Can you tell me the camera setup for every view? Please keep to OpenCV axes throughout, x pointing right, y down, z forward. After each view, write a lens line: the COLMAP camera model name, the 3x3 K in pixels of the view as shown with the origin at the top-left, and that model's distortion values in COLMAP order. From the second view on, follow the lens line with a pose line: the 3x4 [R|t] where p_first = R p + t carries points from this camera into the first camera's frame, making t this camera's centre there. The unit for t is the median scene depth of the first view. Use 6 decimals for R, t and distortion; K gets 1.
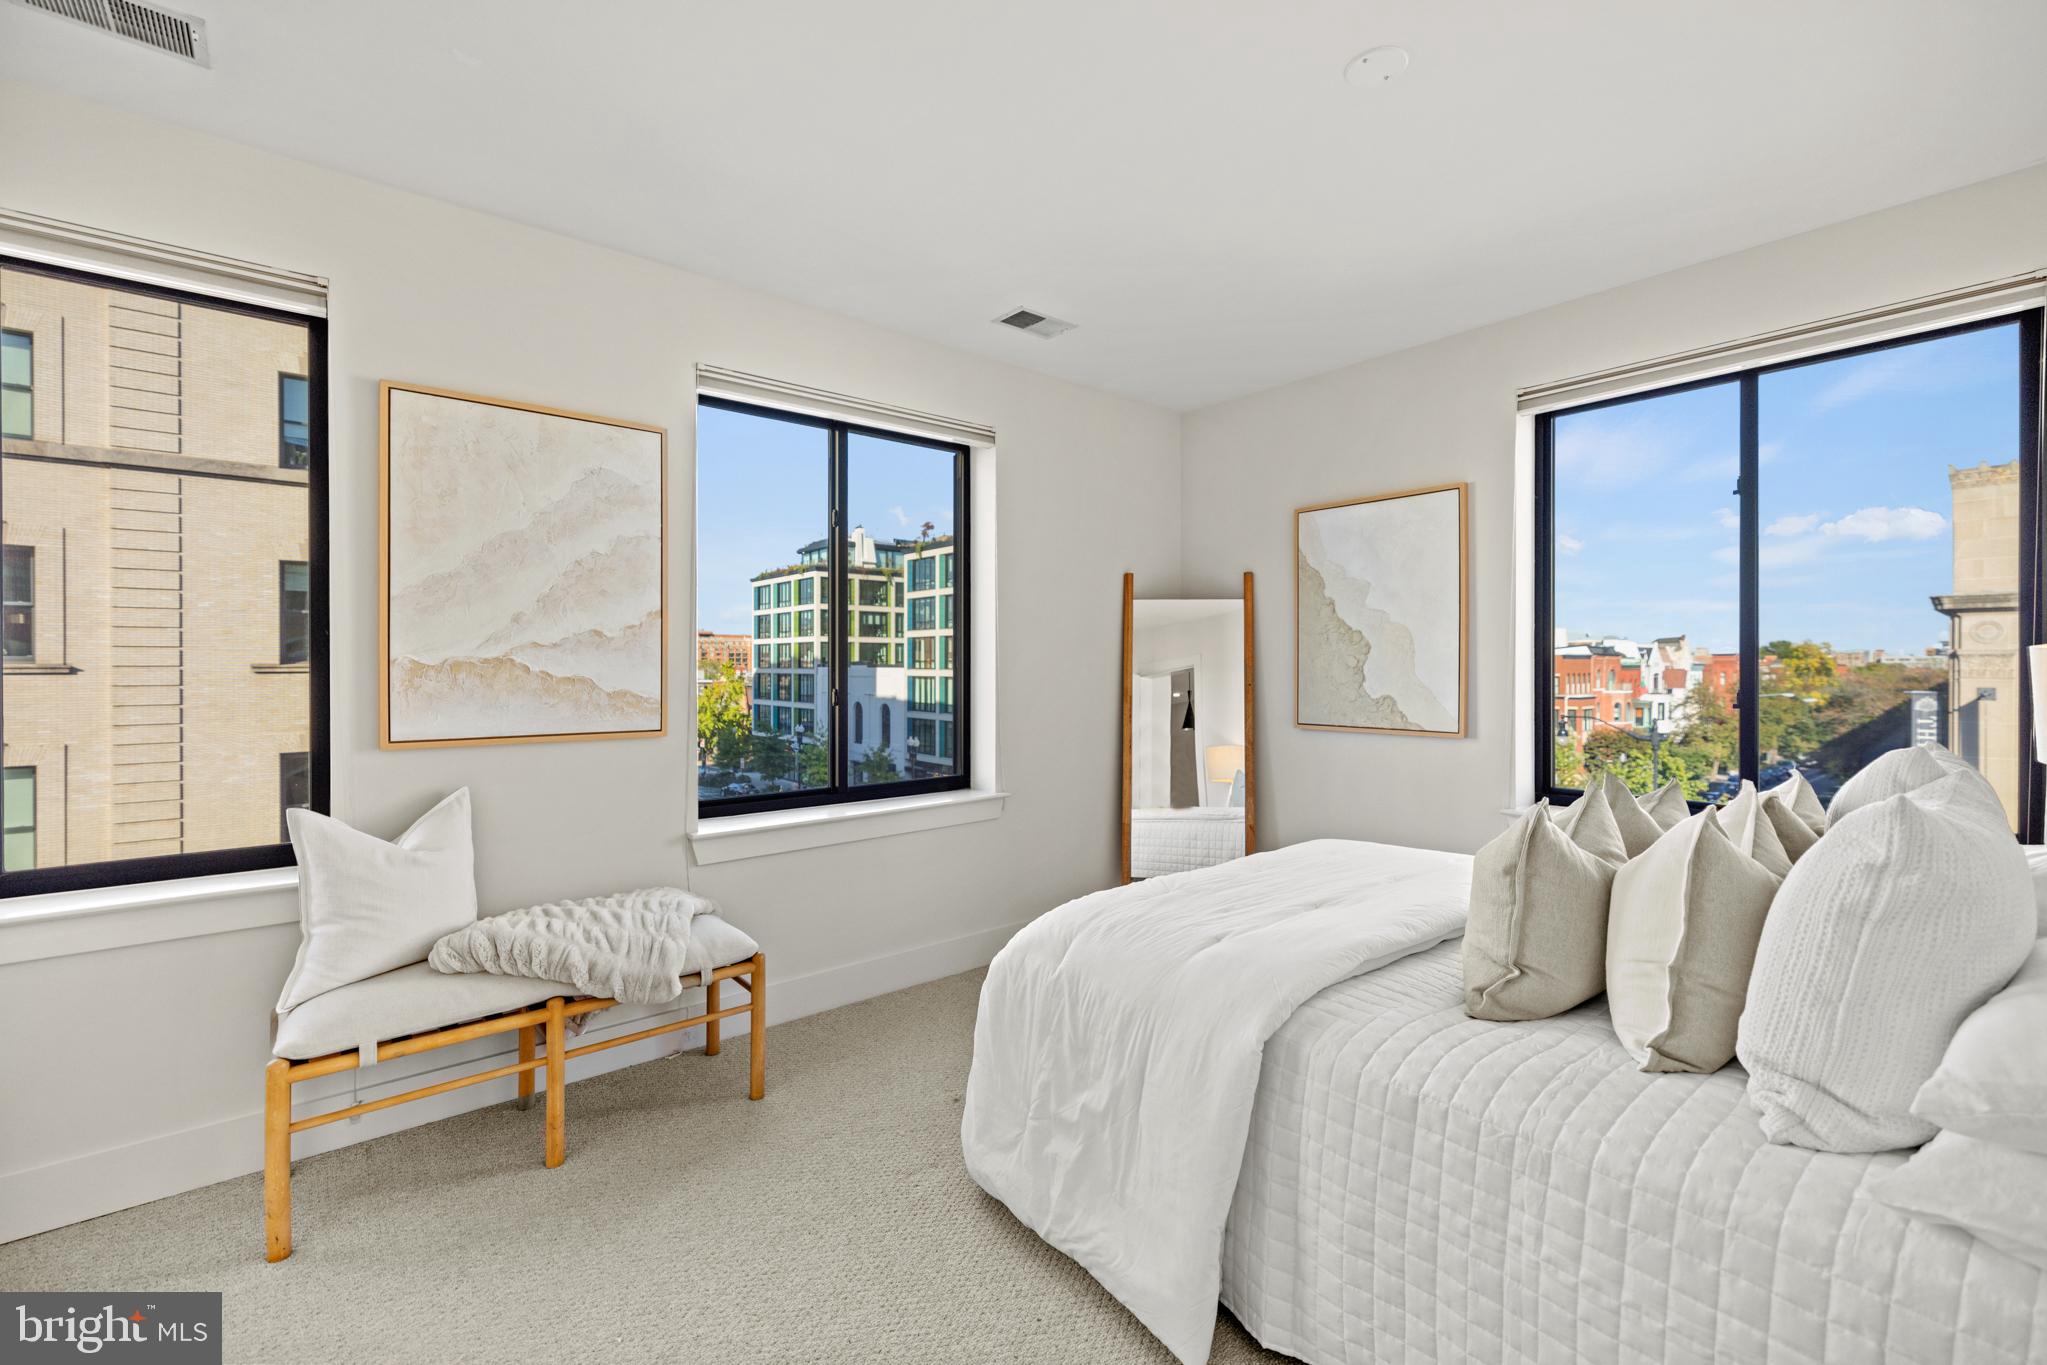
lens RADIAL K [[860.4, 0, 1021.6], [0, 860.4, 667.2], [0, 0, 1]] dist [0.002511, 0.000716]
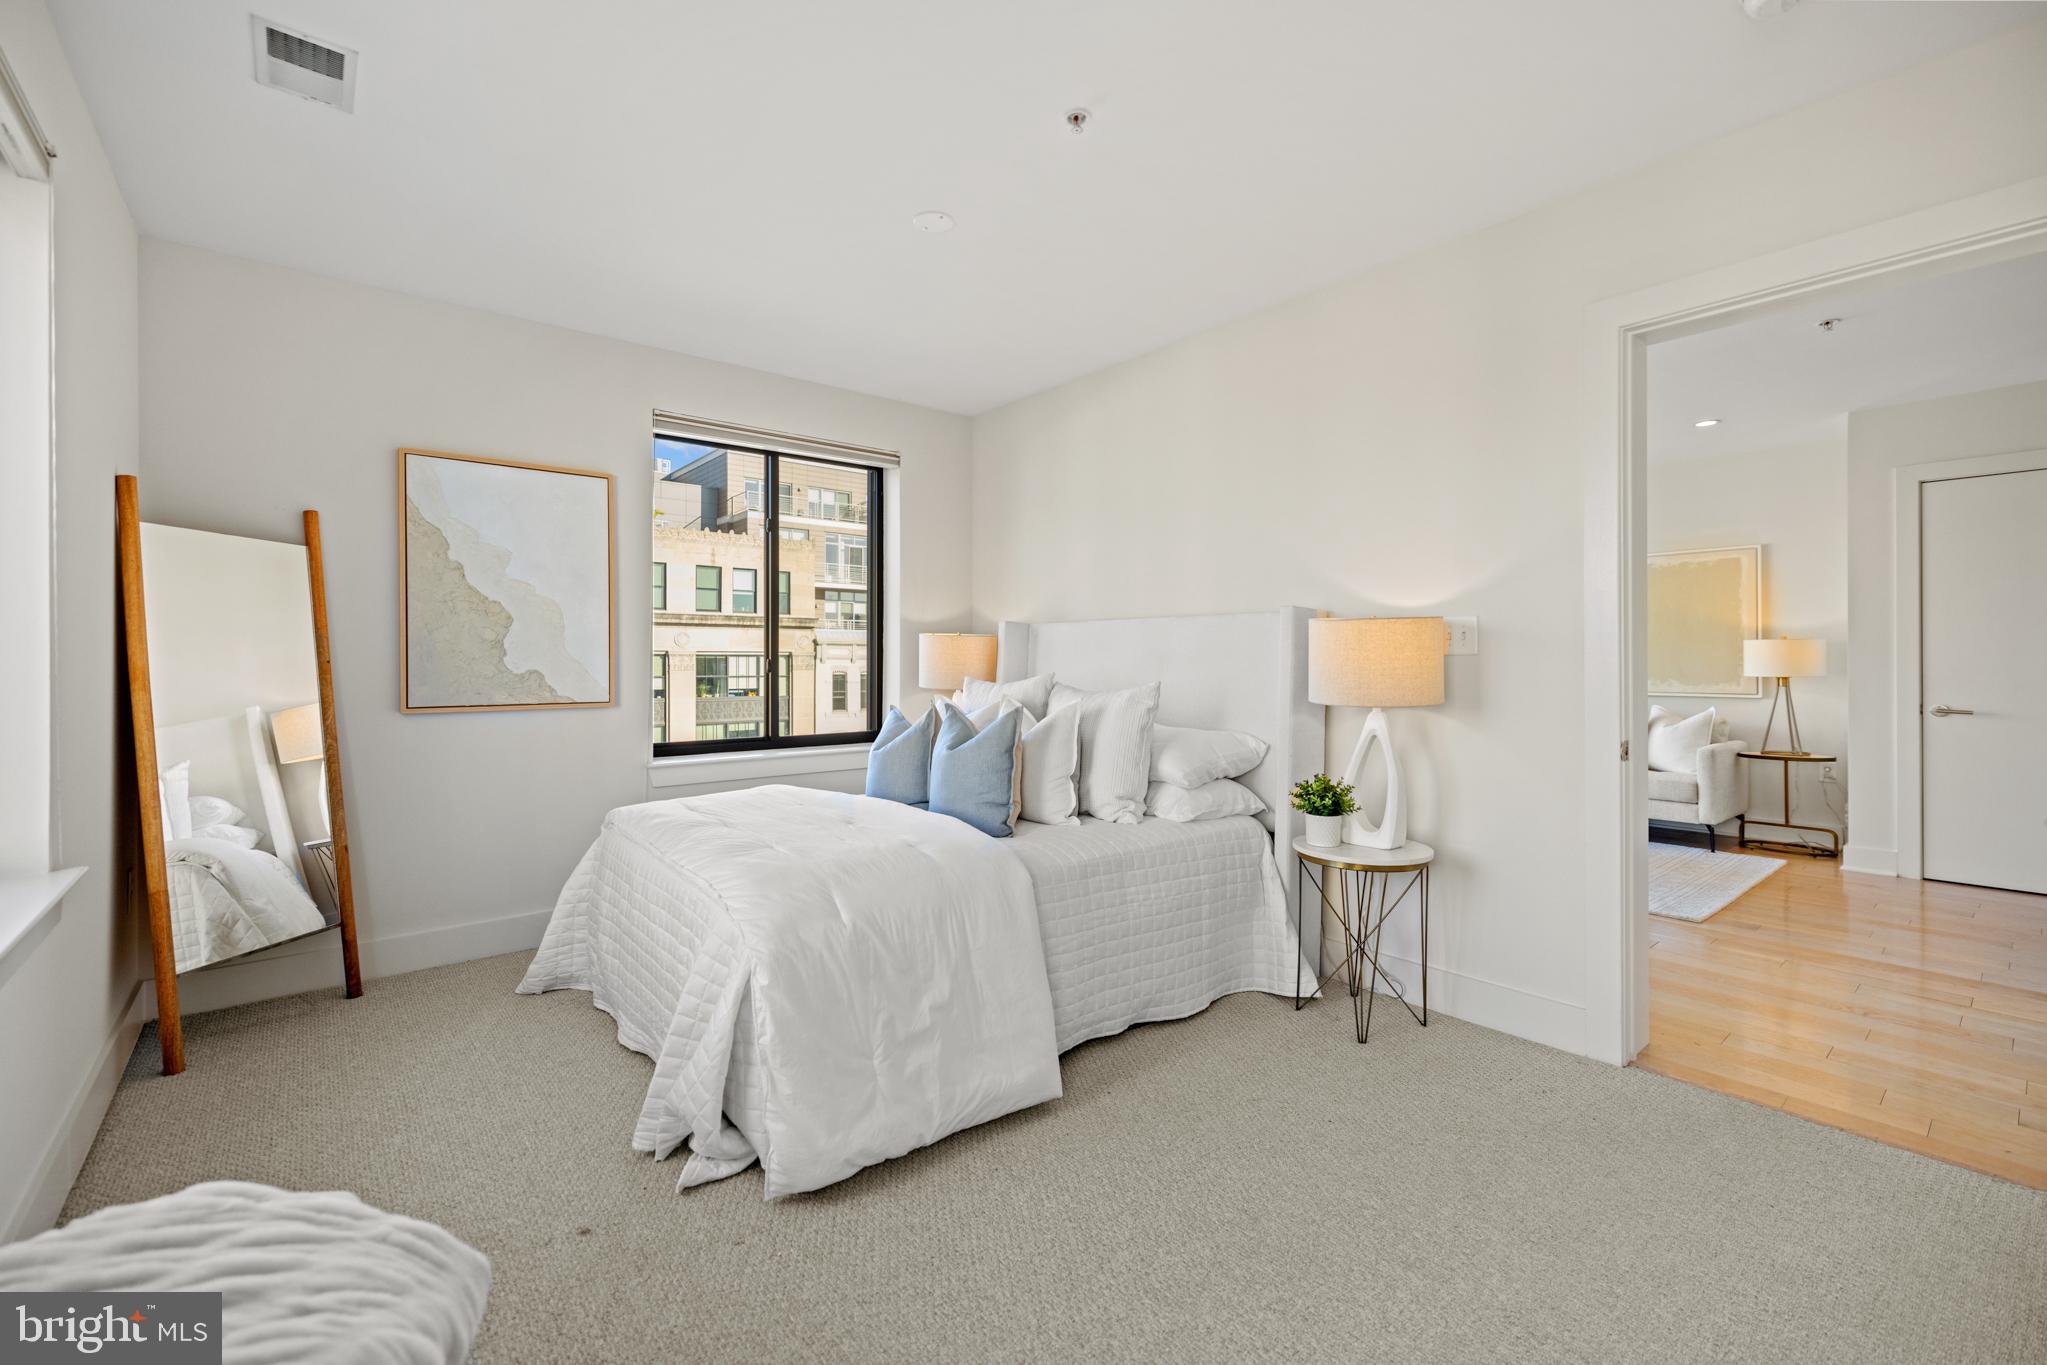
lens RADIAL K [[860.4, 0, 1000.8], [0, 860.4, 659.4], [0, 0, 1]] dist [0.002511, 0.000716]
pose [[0.020404, 0.008873, 0.999752, -0.080025], [-0.004853, 0.999950, -0.008776, 0.003865], [-0.999780, -0.004672, 0.020446, 0.065521]]
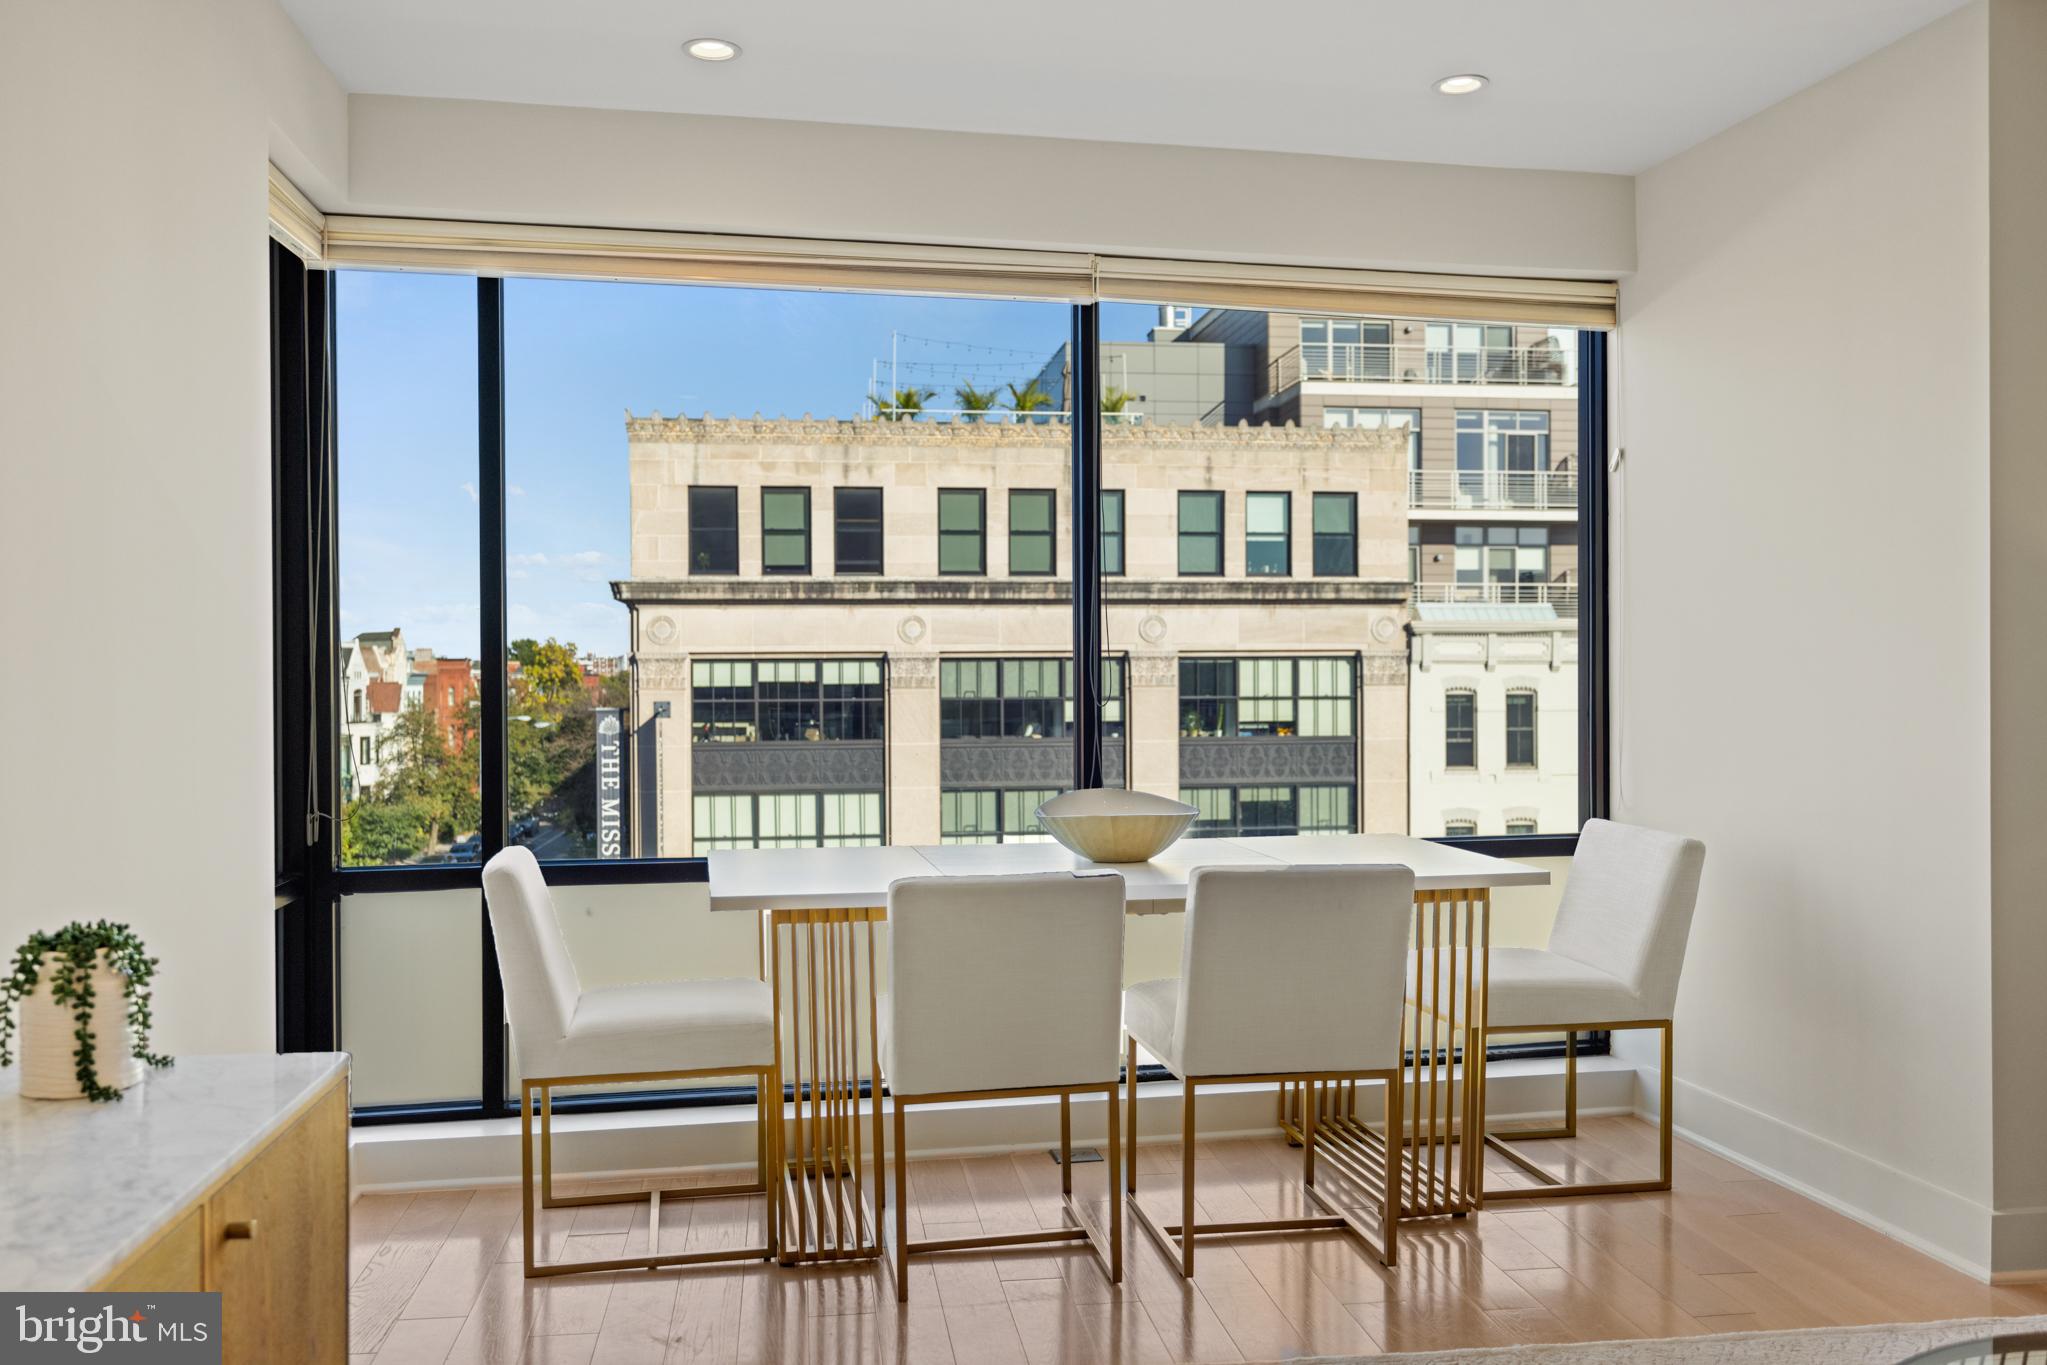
lens RADIAL K [[1596.2, 0, 998.4], [0, 1596.2, 683.9], [0, 0, 1]] dist [-0.002099, 0.007477]
pose [[0.540114, -0.008955, 0.841544, 0.024286], [0.007992, 0.999953, 0.005511, 0.000946], [-0.841554, 0.003749, 0.540160, -0.014316]]
